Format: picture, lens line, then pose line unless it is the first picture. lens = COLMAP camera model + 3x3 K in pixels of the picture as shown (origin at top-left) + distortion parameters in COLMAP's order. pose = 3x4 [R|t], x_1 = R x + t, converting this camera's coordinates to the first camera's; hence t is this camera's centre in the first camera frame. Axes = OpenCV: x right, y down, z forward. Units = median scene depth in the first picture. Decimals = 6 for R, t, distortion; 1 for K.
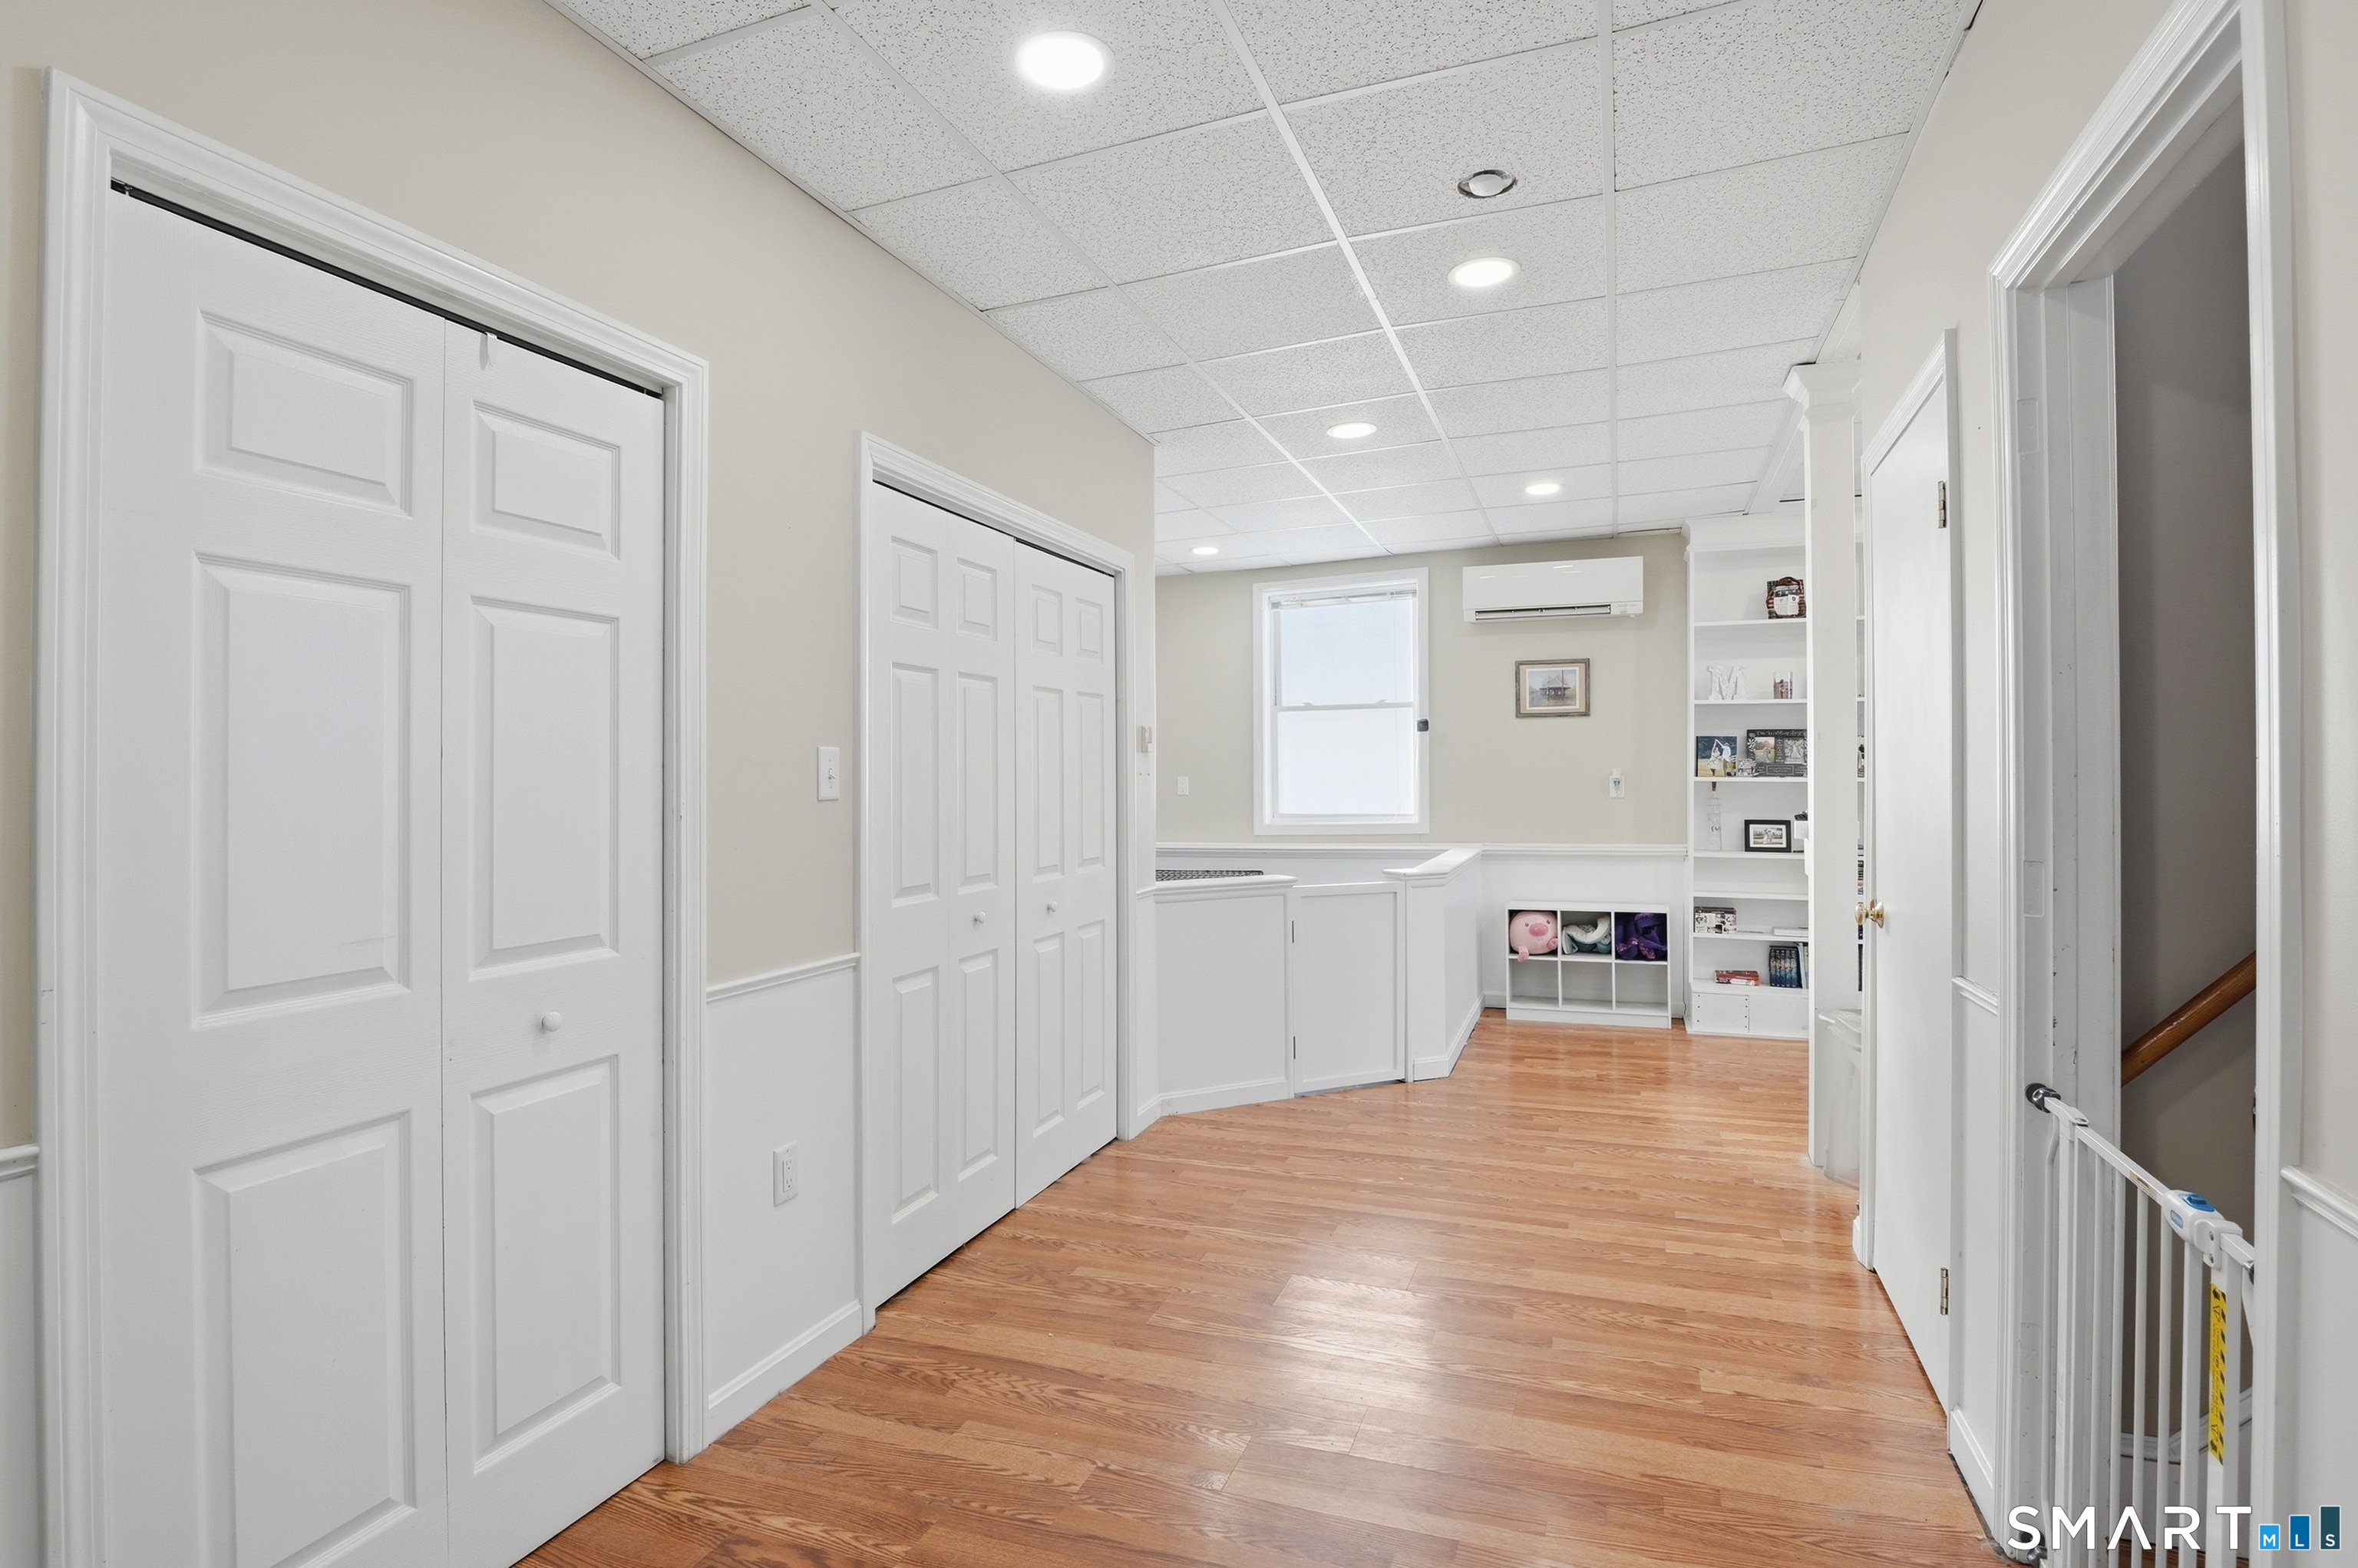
lens RADIAL K [[1193.7, 0, 1165.8], [0, 1193.7, 755.6], [0, 0, 1]] dist [-0.023391, -0.000238]
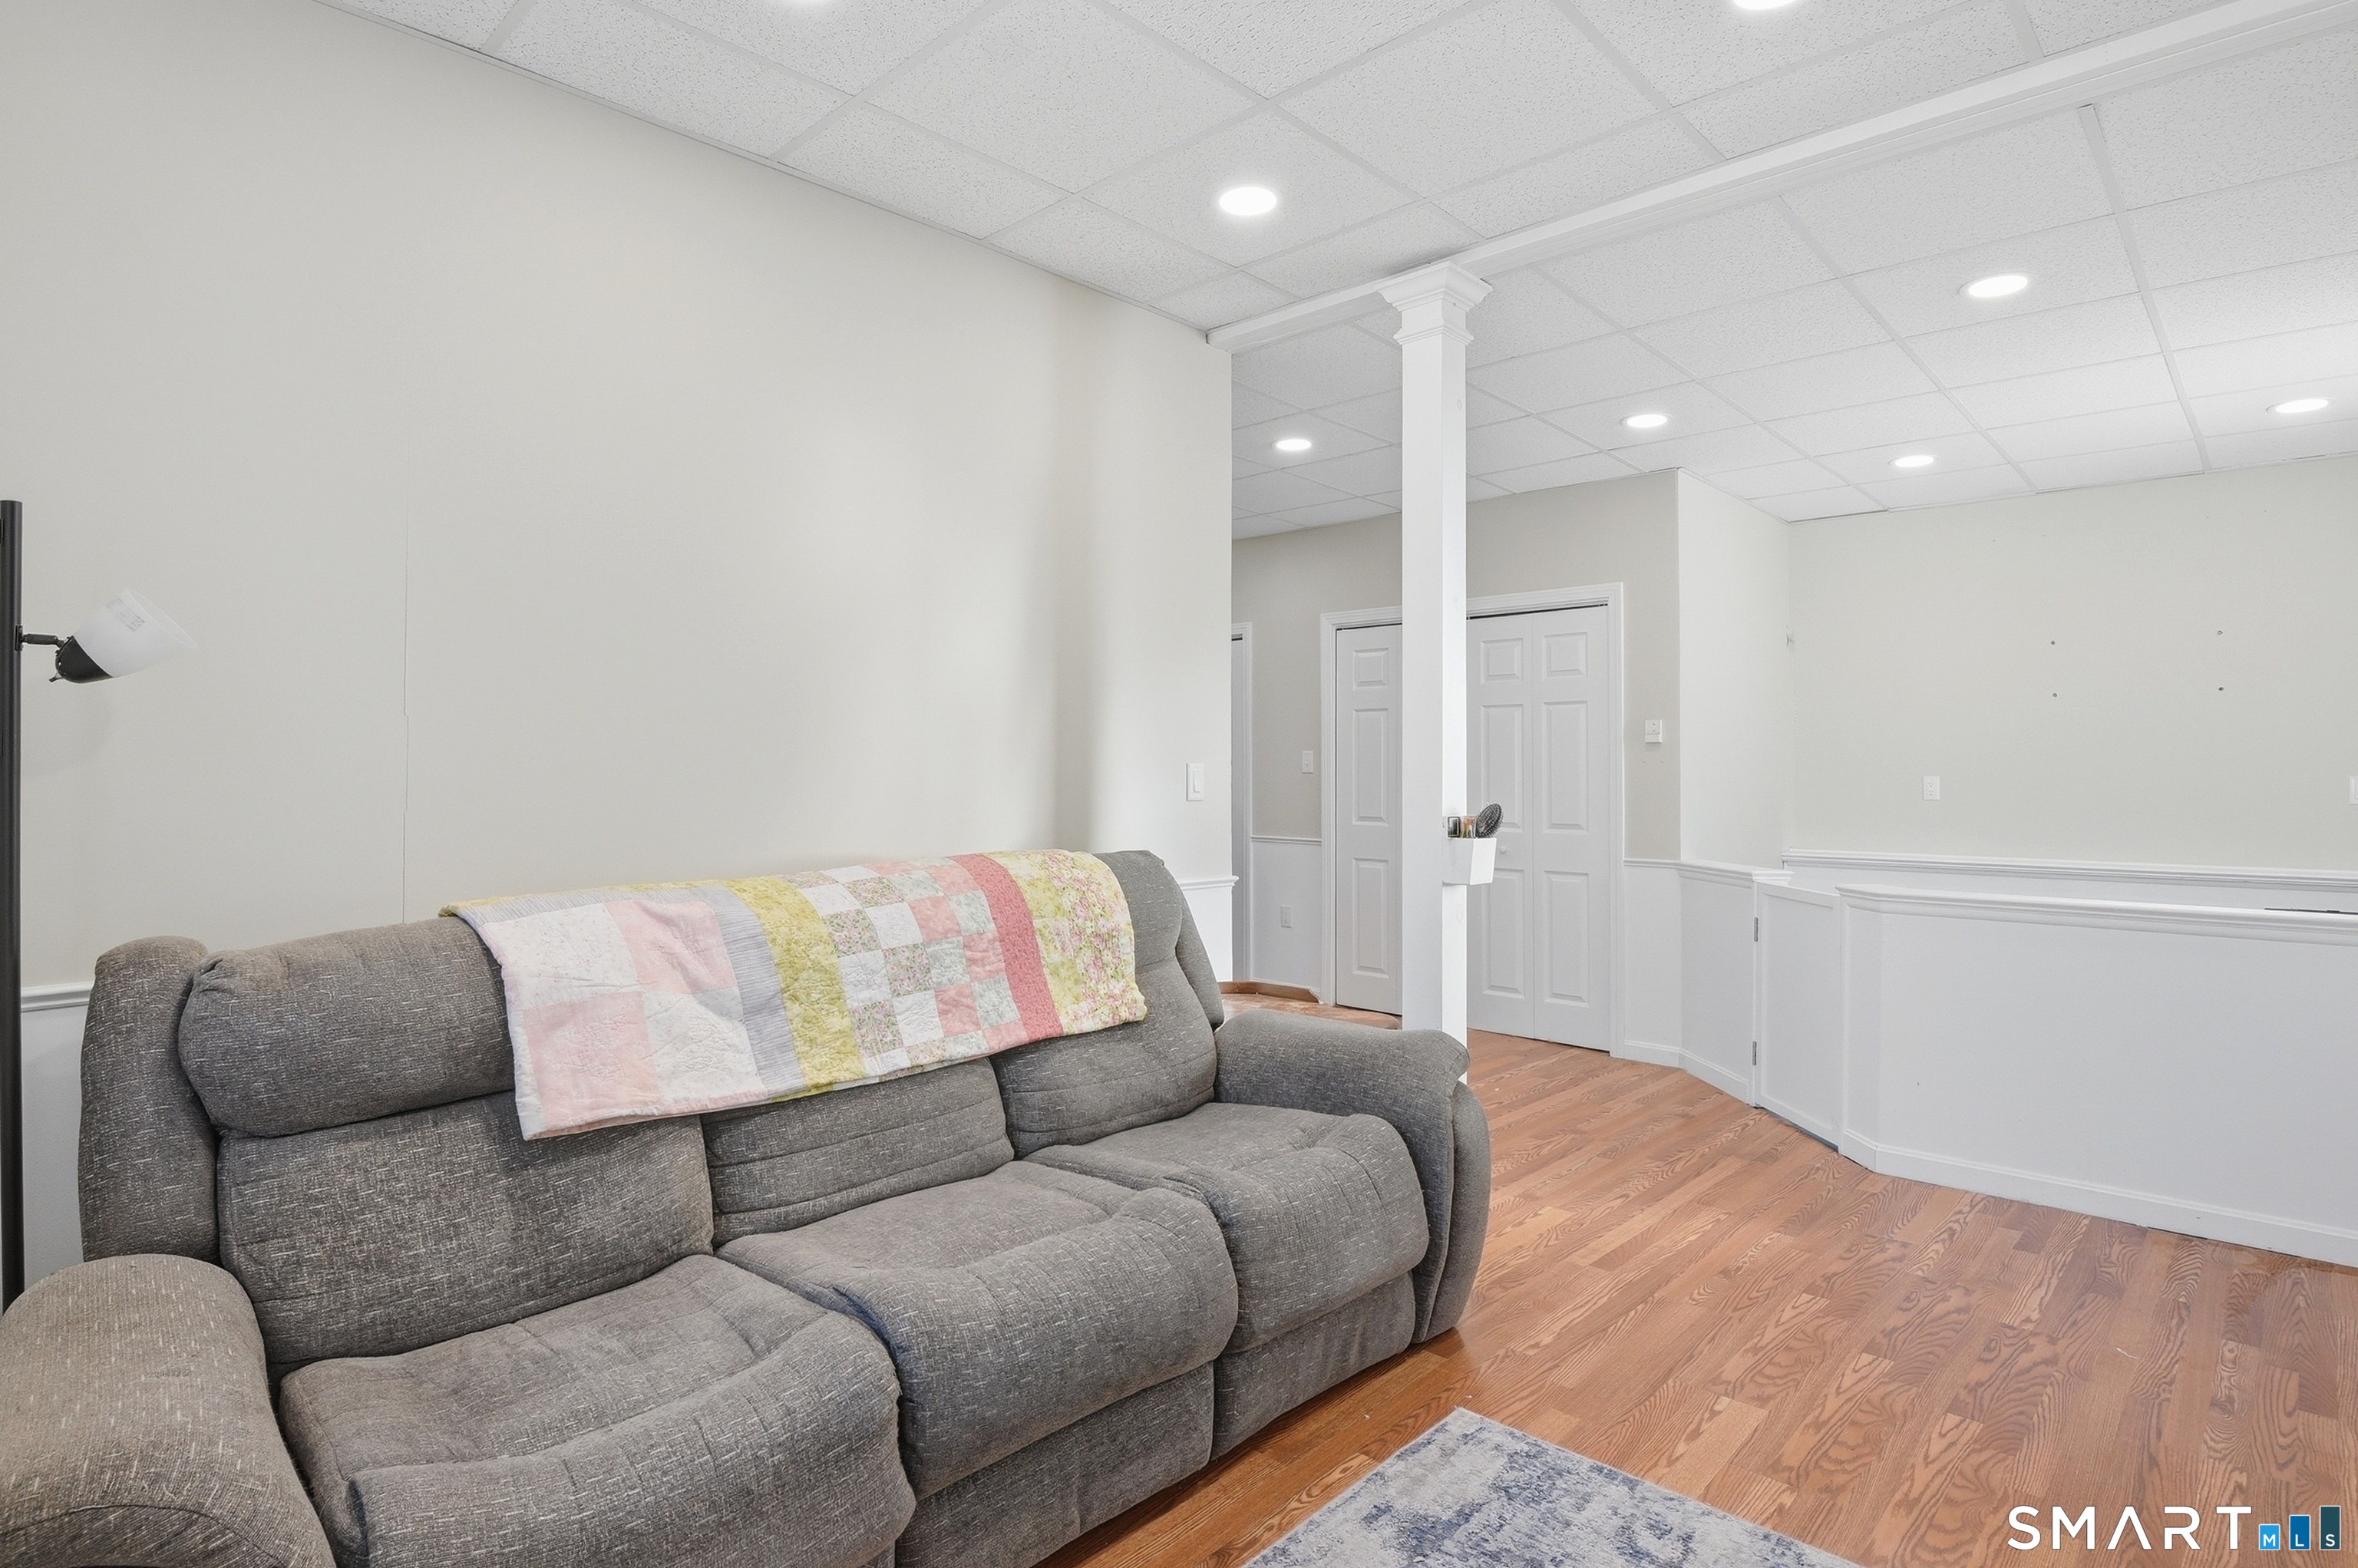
lens RADIAL K [[1193.7, 0, 1165.8], [0, 1193.7, 755.6], [0, 0, 1]] dist [-0.023391, -0.000238]
pose [[-0.389255, -0.006240, -0.921109, 1.312422], [0.010197, 0.999887, -0.011083, 0.016061], [0.921073, -0.013707, -0.389148, 1.064053]]
